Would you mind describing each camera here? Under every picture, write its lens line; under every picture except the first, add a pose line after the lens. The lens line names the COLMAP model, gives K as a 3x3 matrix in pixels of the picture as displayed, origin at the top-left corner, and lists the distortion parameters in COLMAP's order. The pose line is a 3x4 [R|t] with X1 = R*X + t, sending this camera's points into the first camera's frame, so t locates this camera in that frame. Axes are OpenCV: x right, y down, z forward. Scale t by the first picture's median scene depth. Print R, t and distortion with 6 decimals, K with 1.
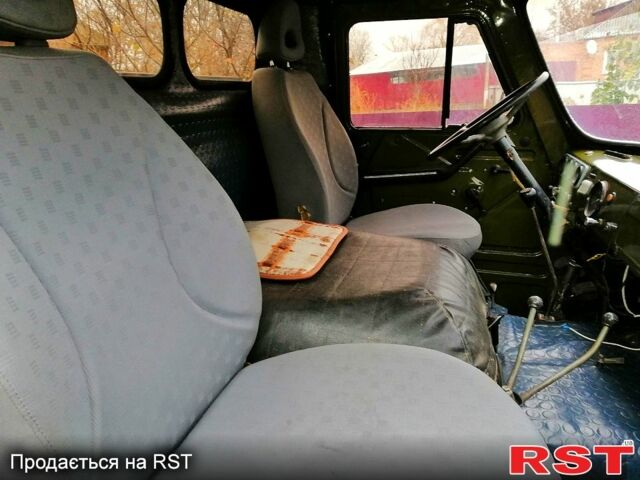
lens RADIAL K [[458.4, 0, 321.5], [0, 458.4, 244.6], [0, 0, 1]] dist [0.000098, -0.005995]
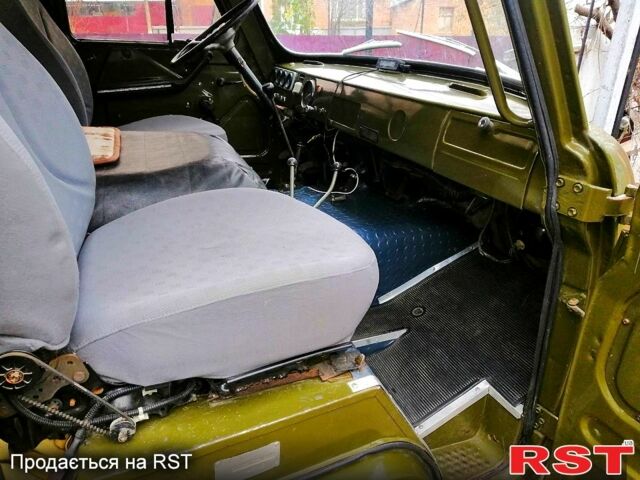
lens RADIAL K [[458.4, 0, 321.1], [0, 458.4, 237.6], [0, 0, 1]] dist [0.000098, -0.005995]
pose [[0.788923, -0.194632, 0.582854, -0.218031], [0.135990, 0.980295, 0.143278, 0.112978], [-0.599255, -0.033773, 0.799846, -0.113673]]
